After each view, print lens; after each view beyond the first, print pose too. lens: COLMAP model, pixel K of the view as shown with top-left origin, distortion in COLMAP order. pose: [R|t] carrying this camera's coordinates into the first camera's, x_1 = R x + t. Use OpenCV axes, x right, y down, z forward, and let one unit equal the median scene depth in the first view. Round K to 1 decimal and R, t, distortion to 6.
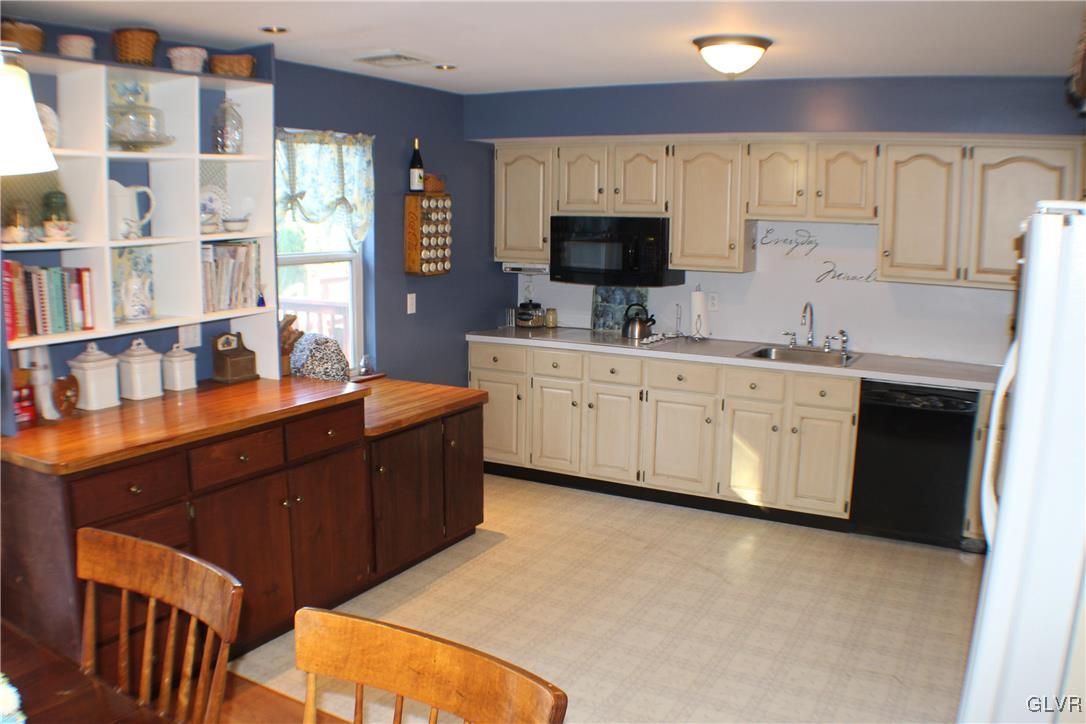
lens RADIAL K [[904.4, 0, 522.3], [0, 904.4, 363.5], [0, 0, 1]] dist [-0.199371, 0.074479]
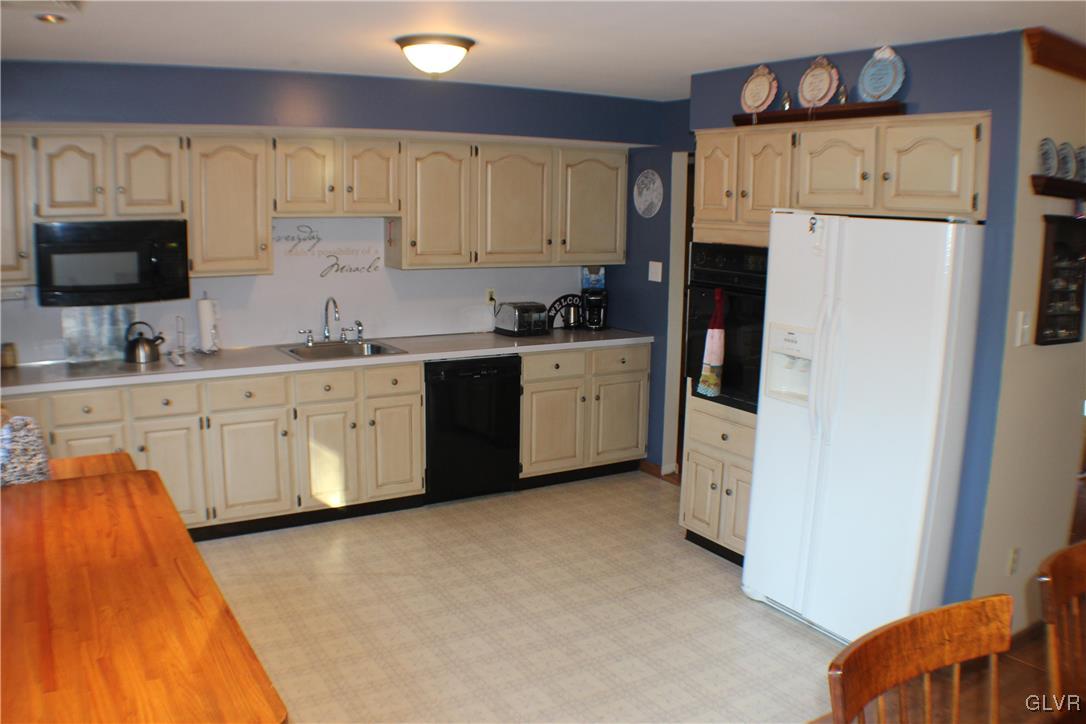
lens RADIAL K [[904.4, 0, 522.3], [0, 904.4, 363.5], [0, 0, 1]] dist [-0.199371, 0.074479]
pose [[0.502850, -0.151653, 0.850966, -0.450544], [0.142096, 0.985598, 0.091679, -0.058606], [-0.852614, 0.074818, 0.517158, 0.302024]]
